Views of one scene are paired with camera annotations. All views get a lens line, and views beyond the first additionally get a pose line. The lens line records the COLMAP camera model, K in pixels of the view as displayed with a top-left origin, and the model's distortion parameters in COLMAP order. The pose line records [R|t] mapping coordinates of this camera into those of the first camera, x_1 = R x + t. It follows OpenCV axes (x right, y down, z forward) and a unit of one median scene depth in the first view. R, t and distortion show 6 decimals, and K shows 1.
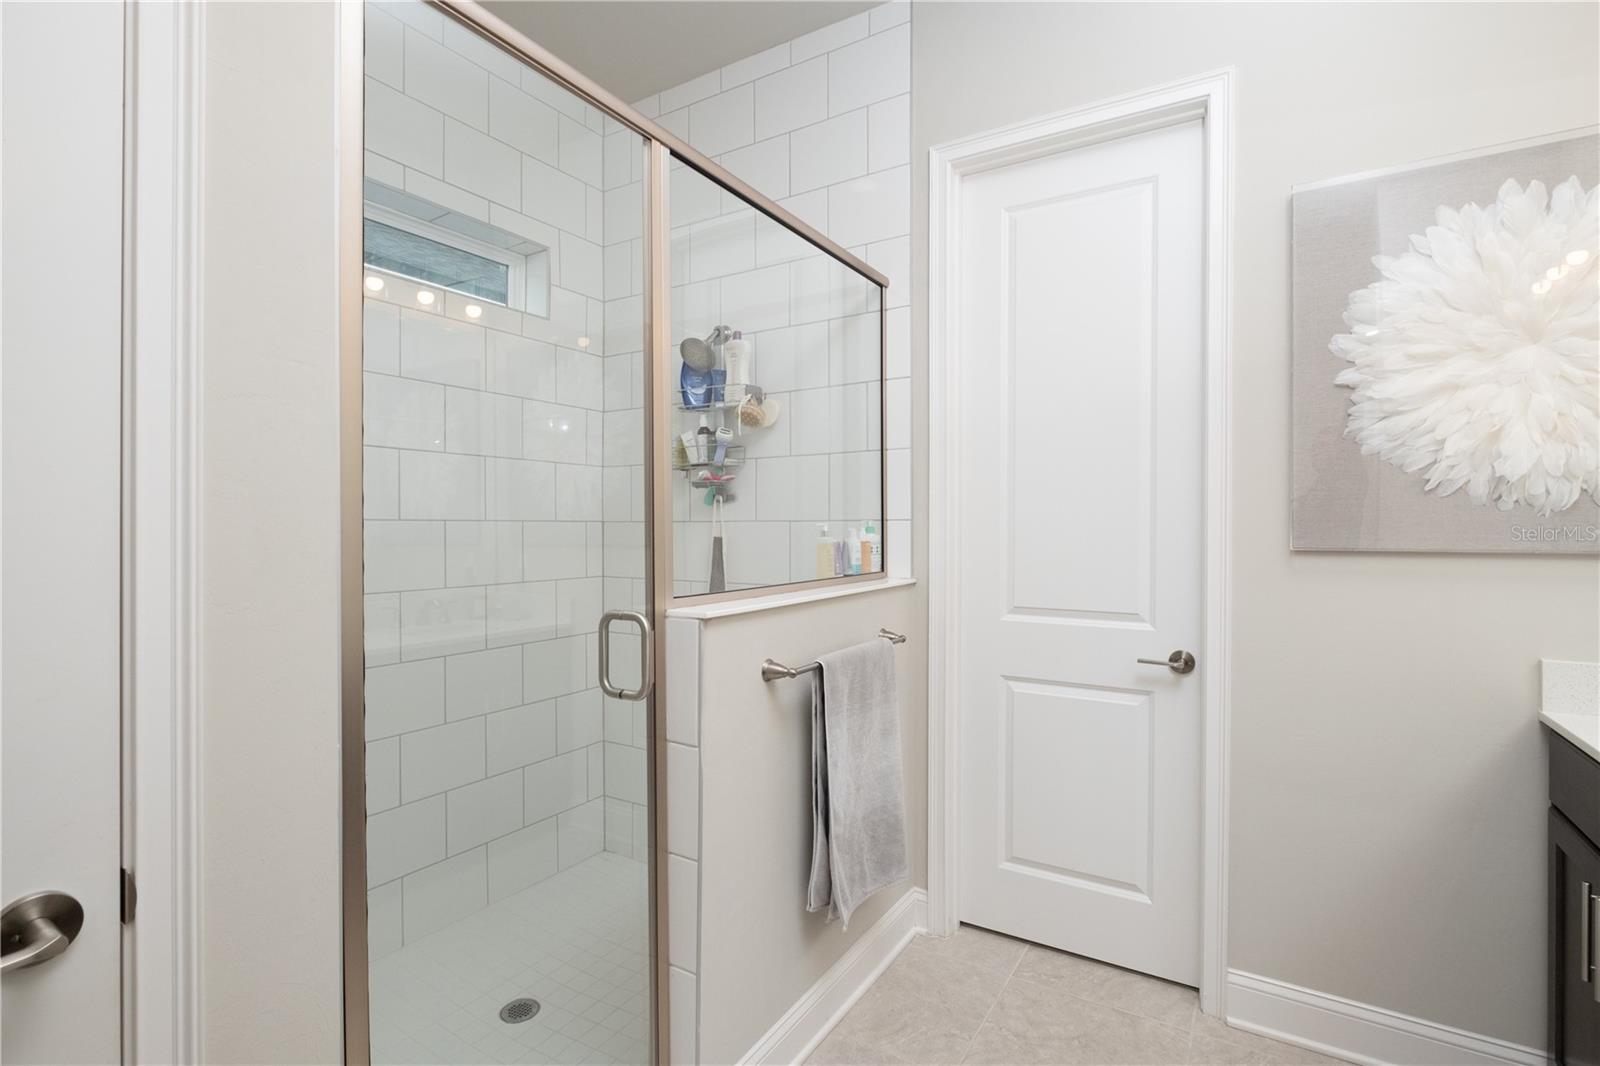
lens RADIAL K [[763.5, 0, 754.8], [0, 763.5, 533.4], [0, 0, 1]] dist [-0.009226, 0.002393]
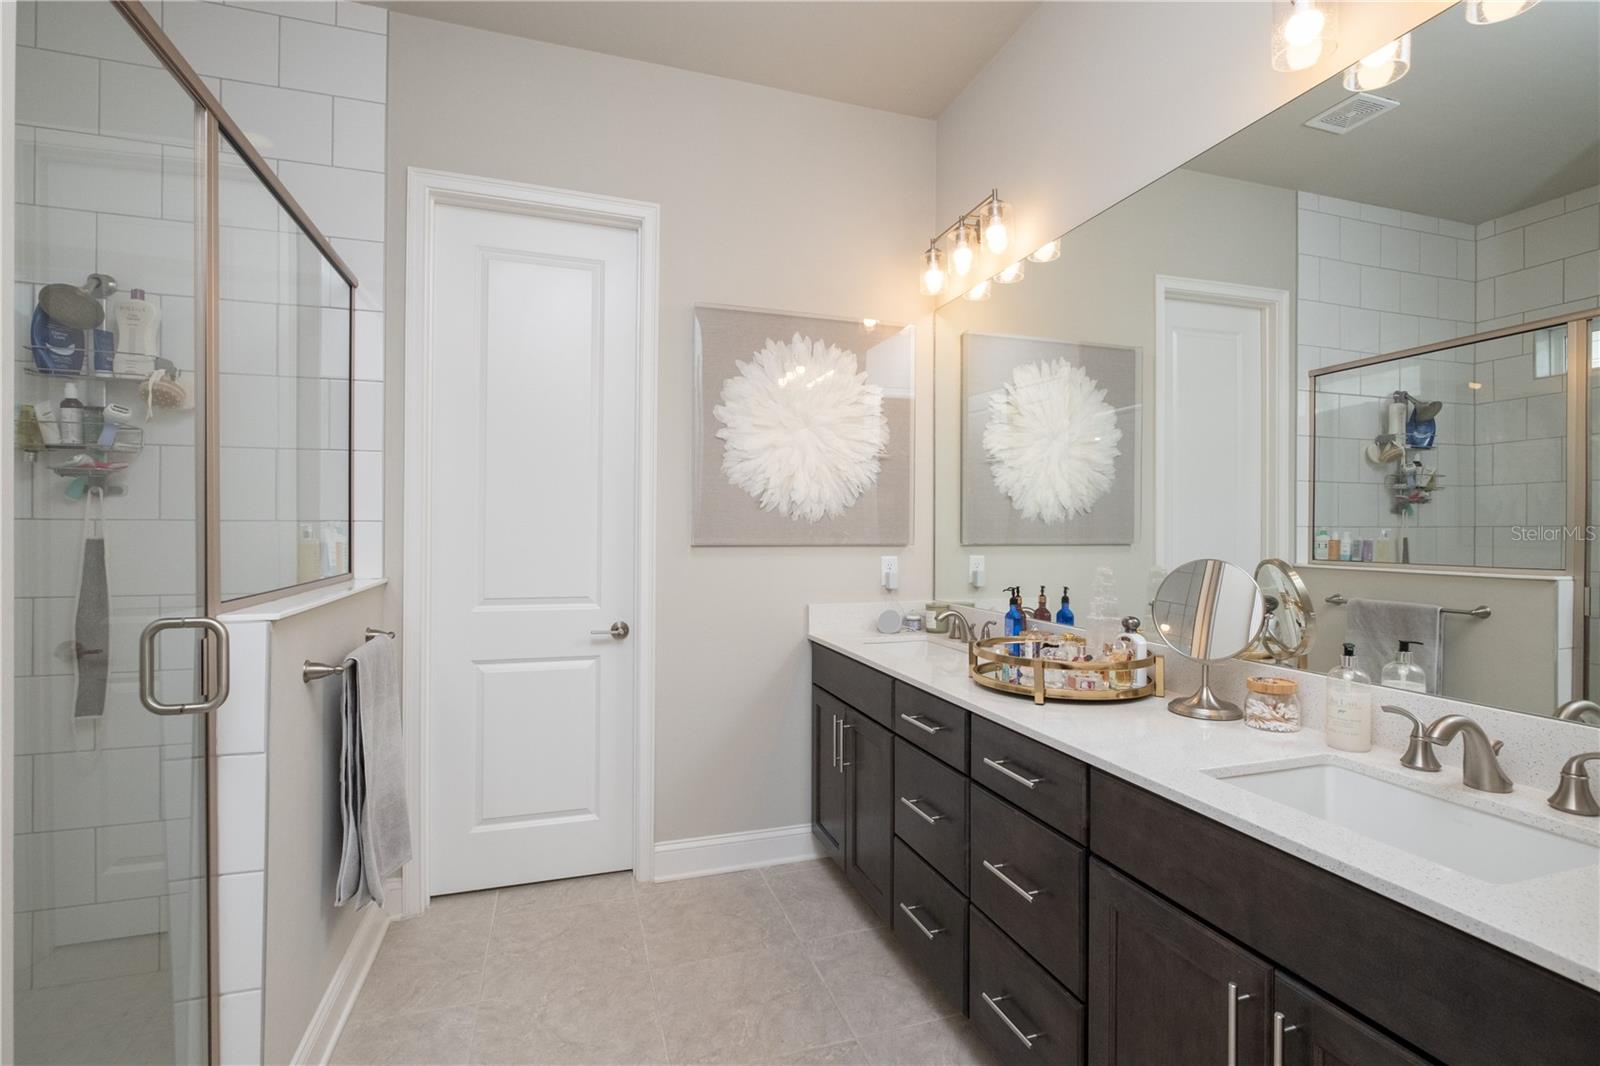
lens RADIAL K [[763.5, 0, 806.5], [0, 763.5, 534.5], [0, 0, 1]] dist [-0.009226, 0.002393]
pose [[0.636192, -0.001285, 0.771530, -0.253610], [0.000913, 0.999999, 0.000913, 0.000038], [-0.771530, 0.000123, 0.636193, -0.102007]]
